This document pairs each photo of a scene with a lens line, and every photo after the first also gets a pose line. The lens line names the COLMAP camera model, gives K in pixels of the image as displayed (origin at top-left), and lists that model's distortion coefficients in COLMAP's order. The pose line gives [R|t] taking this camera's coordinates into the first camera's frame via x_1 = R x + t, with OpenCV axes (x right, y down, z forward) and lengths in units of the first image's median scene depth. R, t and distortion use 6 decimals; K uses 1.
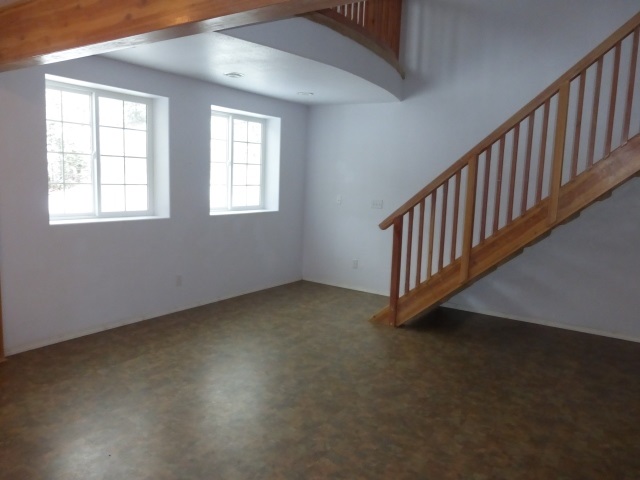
lens RADIAL K [[471.1, 0, 325.9], [0, 471.1, 241.9], [0, 0, 1]] dist [-0.037855, 0.008089]
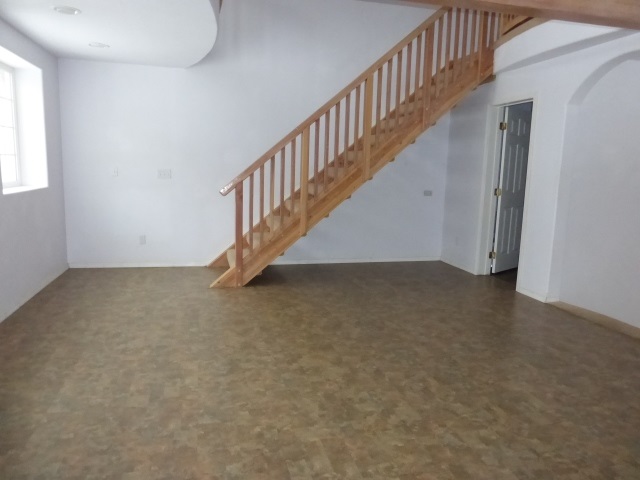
lens RADIAL K [[471.1, 0, 325.8], [0, 471.1, 238.9], [0, 0, 1]] dist [-0.037855, 0.008089]
pose [[0.664844, -0.135104, 0.734662, -0.536807], [0.098397, 0.990777, 0.093158, -0.006207], [-0.740473, 0.010353, 0.672007, 0.162292]]
